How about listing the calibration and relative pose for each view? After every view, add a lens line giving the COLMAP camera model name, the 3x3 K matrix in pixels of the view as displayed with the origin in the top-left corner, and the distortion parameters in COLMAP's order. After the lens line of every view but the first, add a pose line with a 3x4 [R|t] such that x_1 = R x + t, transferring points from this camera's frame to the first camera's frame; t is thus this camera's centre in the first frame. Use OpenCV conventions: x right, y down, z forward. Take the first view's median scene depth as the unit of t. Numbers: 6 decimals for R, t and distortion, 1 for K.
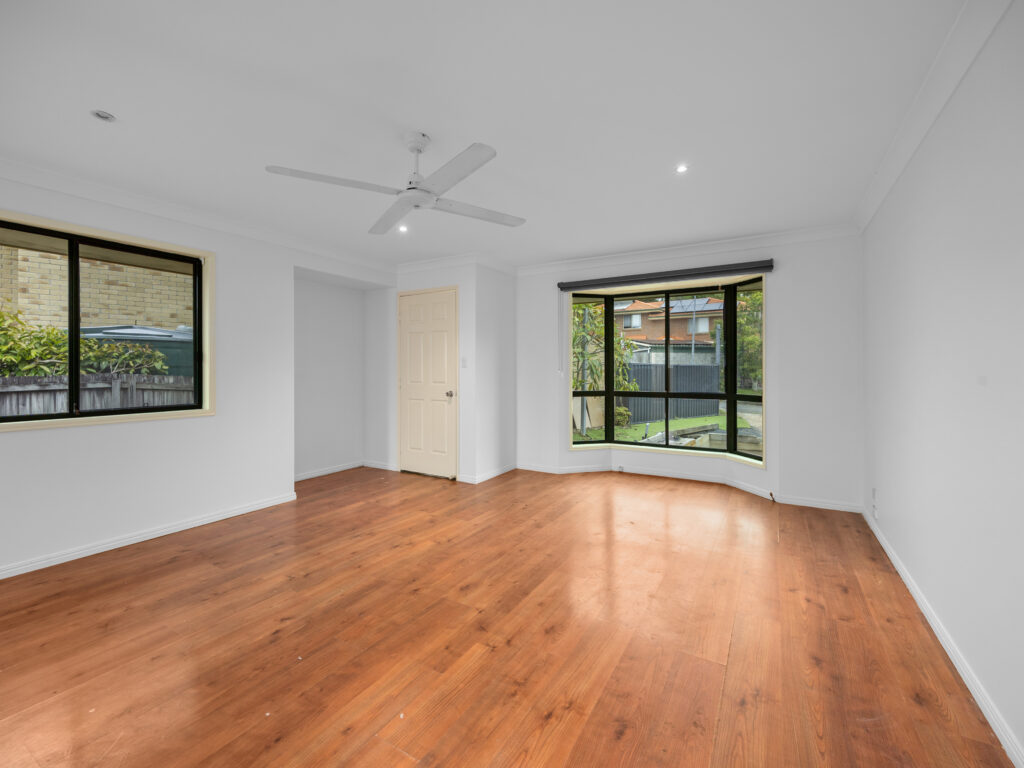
lens RADIAL K [[448.0, 0, 516.0], [0, 448.0, 373.2], [0, 0, 1]] dist [0.023180, -0.000128]
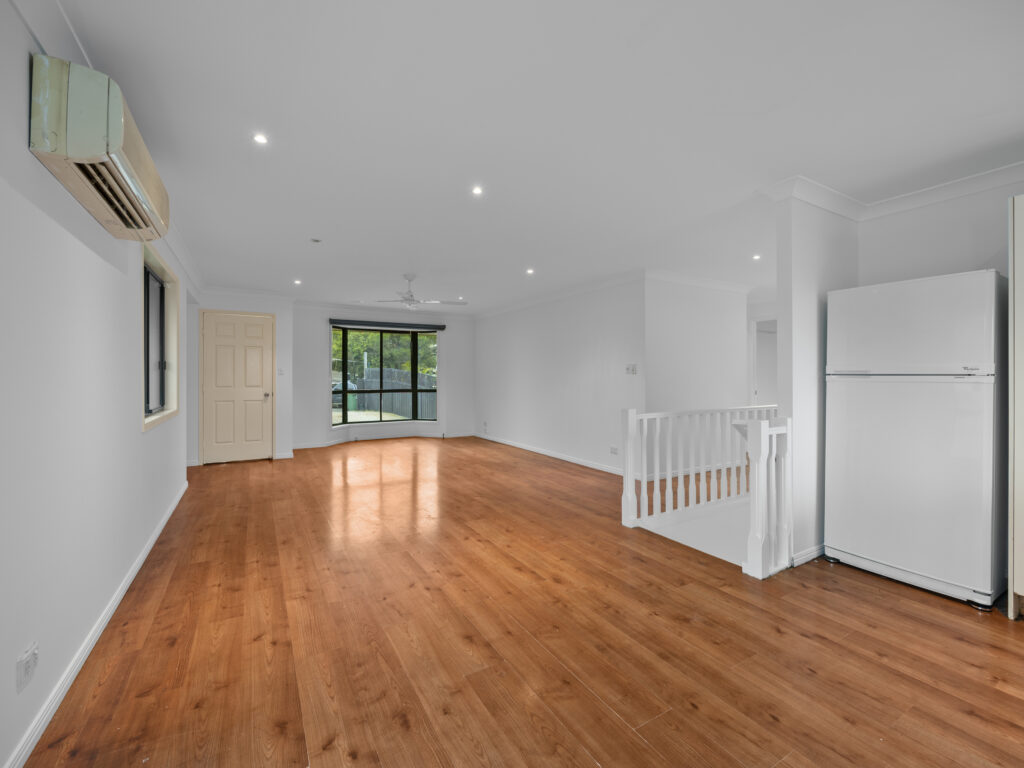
lens RADIAL K [[448.0, 0, 516.0], [0, 448.0, 373.2], [0, 0, 1]] dist [0.023180, -0.000128]
pose [[0.494015, 0.003539, 0.869446, -0.908604], [-0.003165, 0.999992, -0.002271, -0.017026], [-0.869447, -0.001630, 0.494023, -0.287145]]
